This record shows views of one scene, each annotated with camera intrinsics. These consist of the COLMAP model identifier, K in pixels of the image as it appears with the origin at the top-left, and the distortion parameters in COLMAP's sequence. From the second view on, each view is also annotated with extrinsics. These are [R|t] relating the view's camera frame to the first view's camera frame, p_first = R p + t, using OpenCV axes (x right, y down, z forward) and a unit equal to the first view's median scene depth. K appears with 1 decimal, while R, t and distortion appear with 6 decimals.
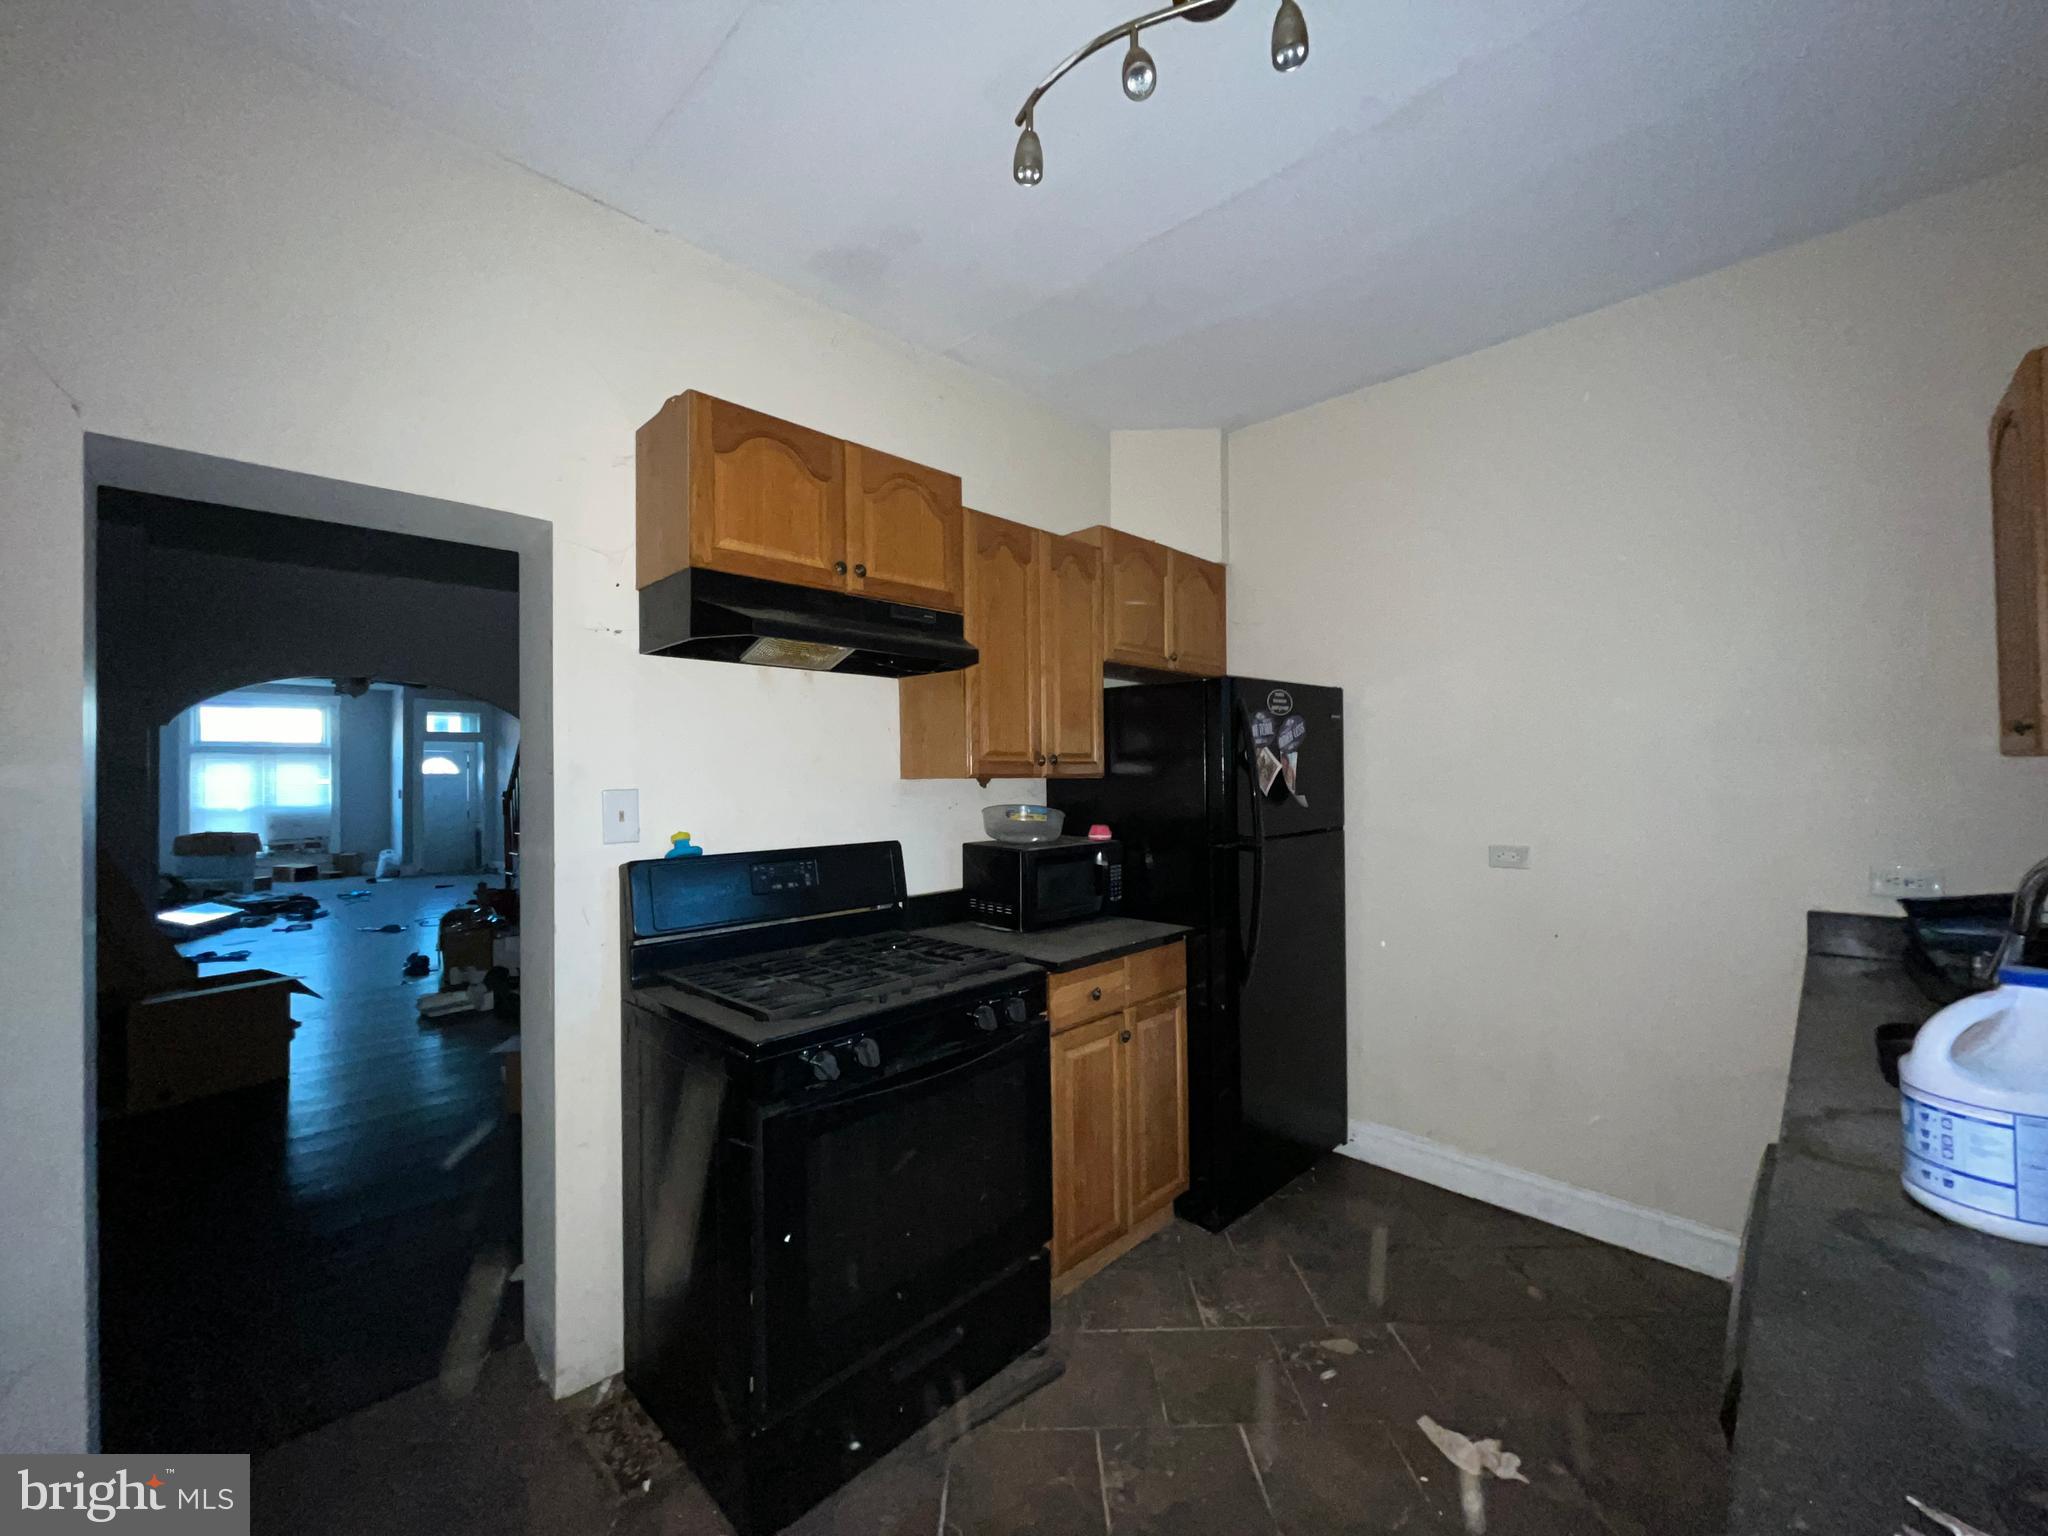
lens RADIAL K [[823.0, 0, 1023.7], [0, 823.0, 761.4], [0, 0, 1]] dist [-0.003686, -0.000034]
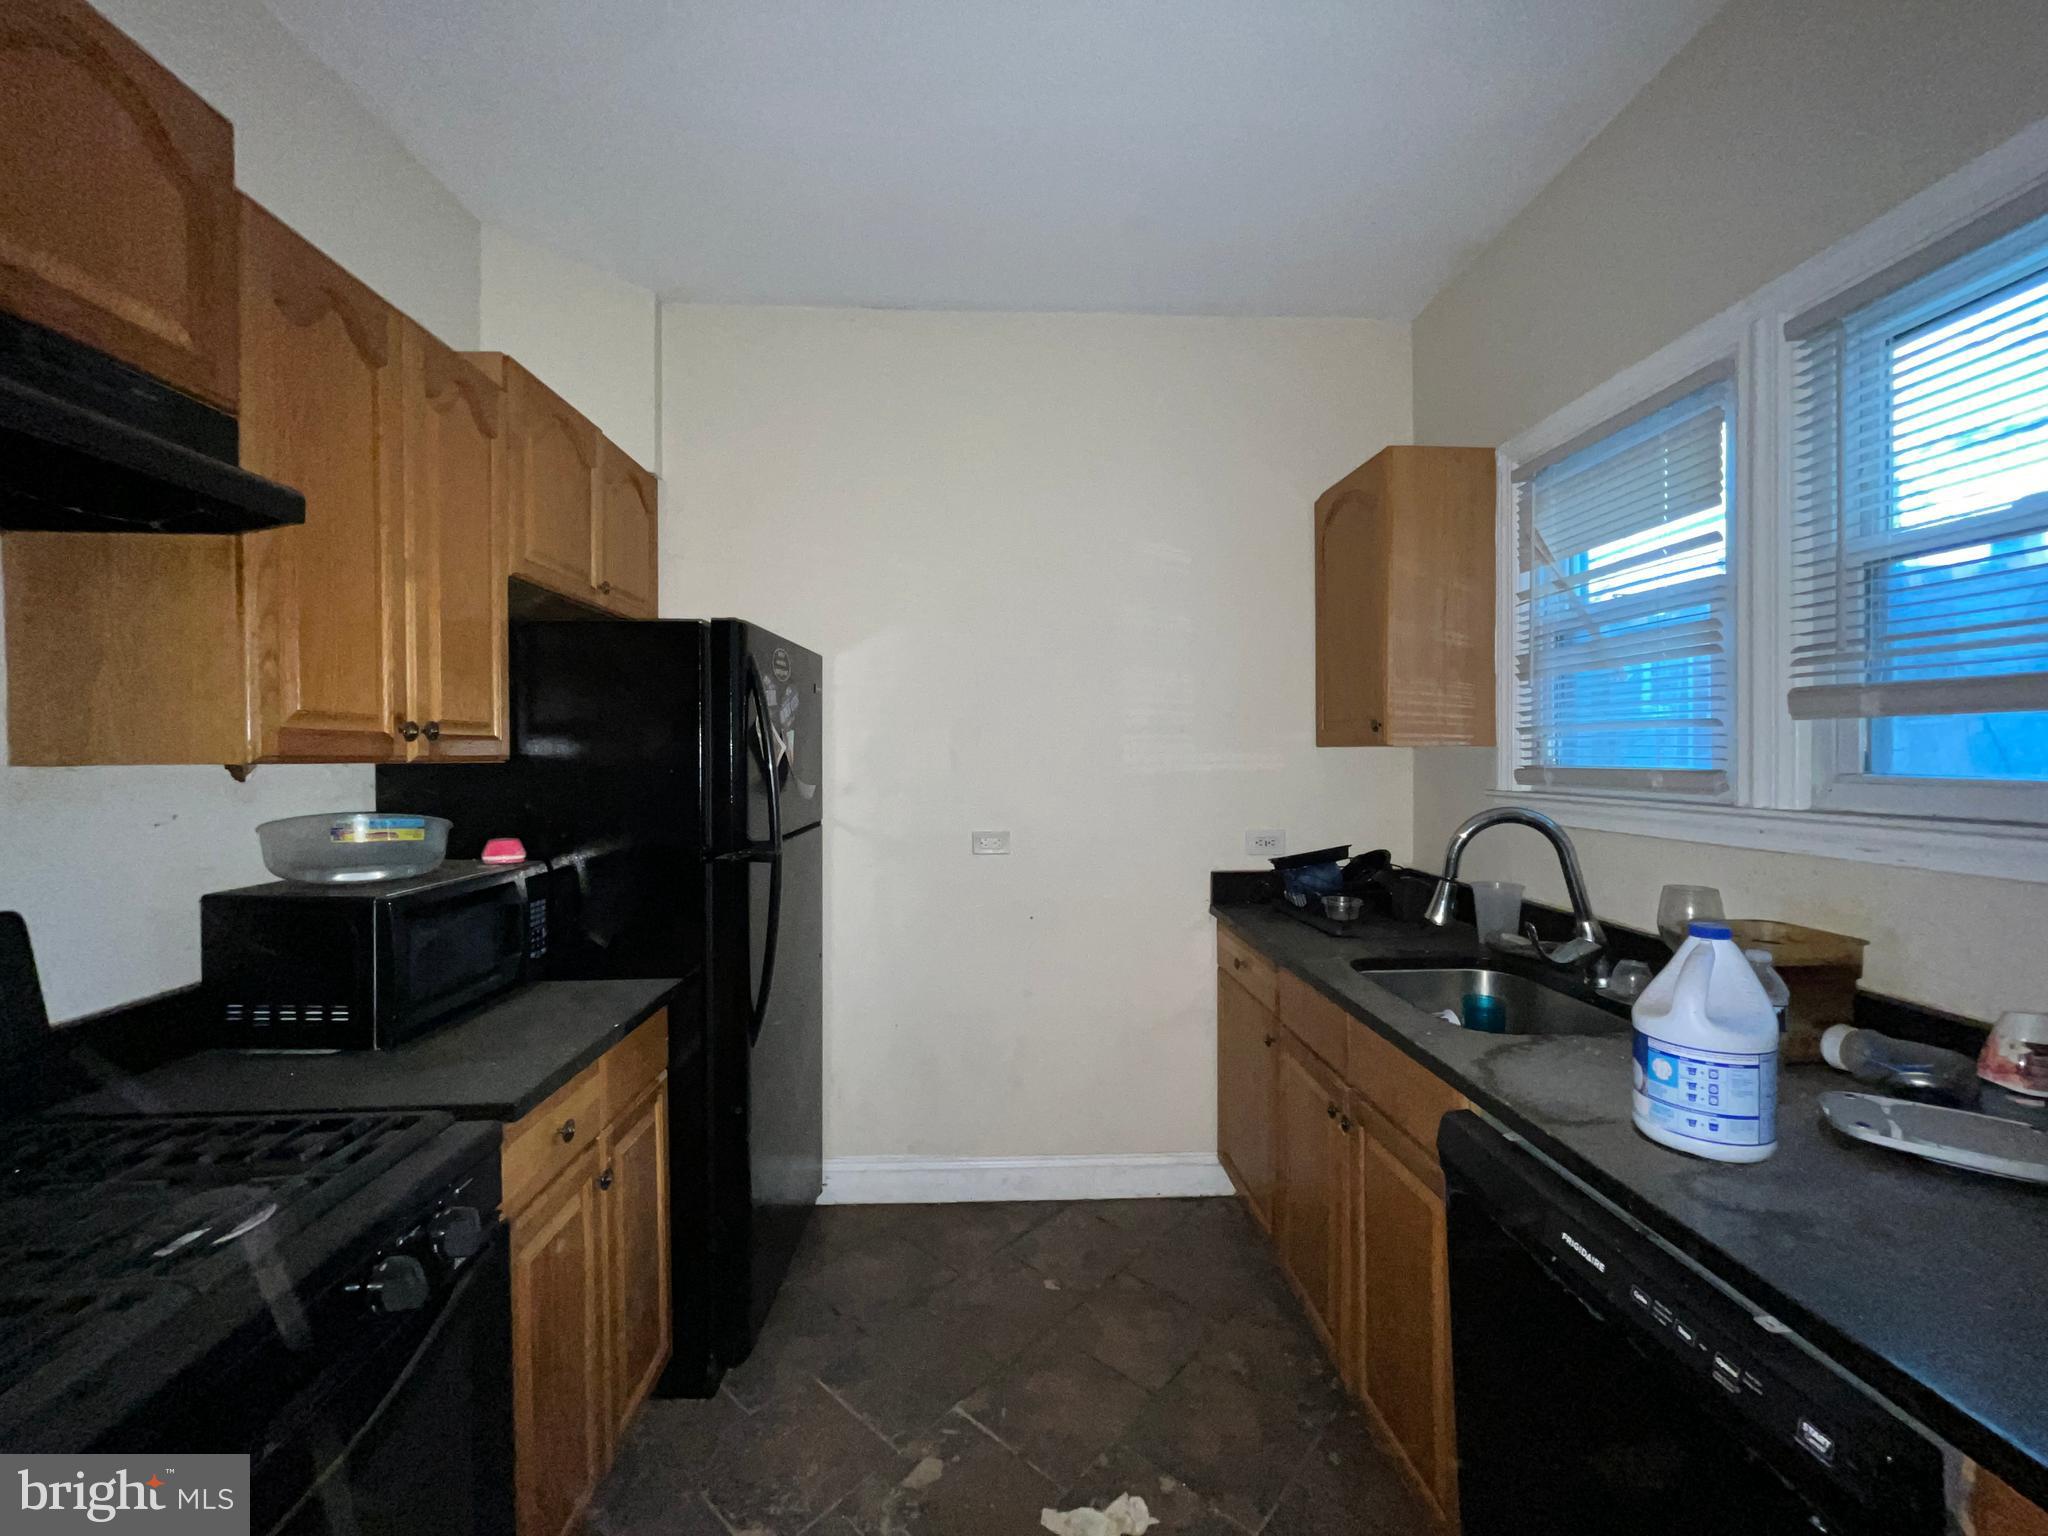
lens RADIAL K [[823.0, 0, 1023.7], [0, 823.0, 761.4], [0, 0, 1]] dist [-0.003686, -0.000034]
pose [[0.673166, -0.000012, 0.739492, -0.111191], [-0.014832, 0.999799, 0.013518, 0.005480], [-0.739343, -0.020068, 0.673030, 0.321478]]
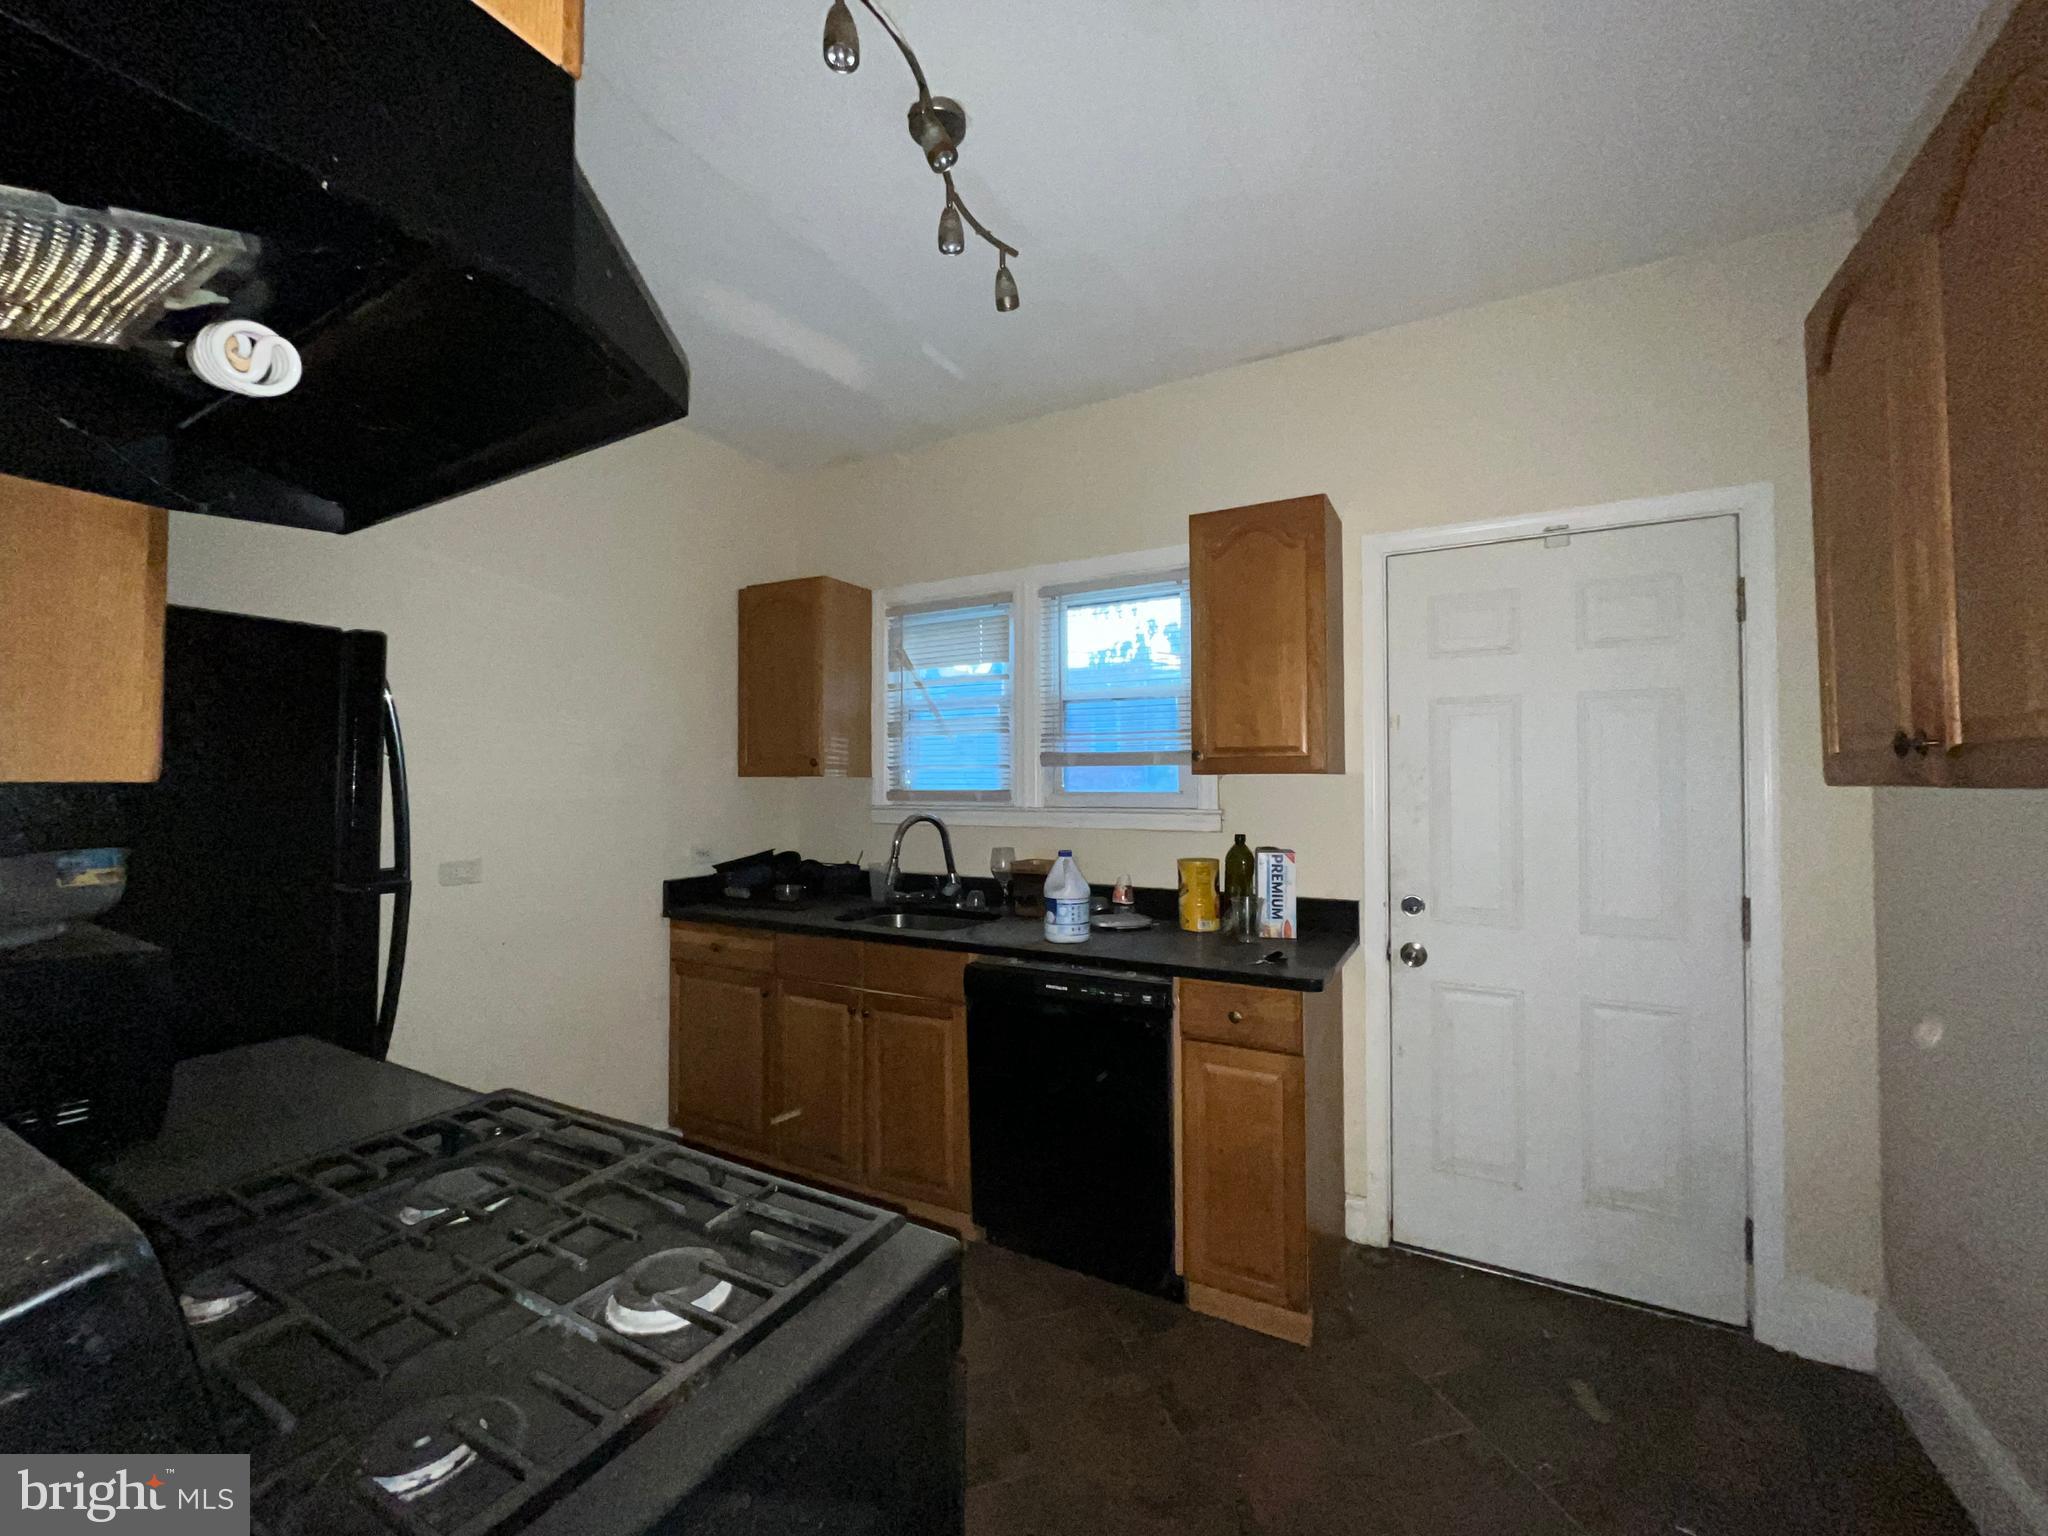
lens RADIAL K [[823.0, 0, 1023.7], [0, 823.0, 761.4], [0, 0, 1]] dist [-0.003686, -0.000034]
pose [[-0.263107, 0.038612, 0.963994, -0.509656], [-0.013460, 0.998955, -0.043686, 0.022493], [-0.964673, -0.024469, -0.262312, 0.640763]]
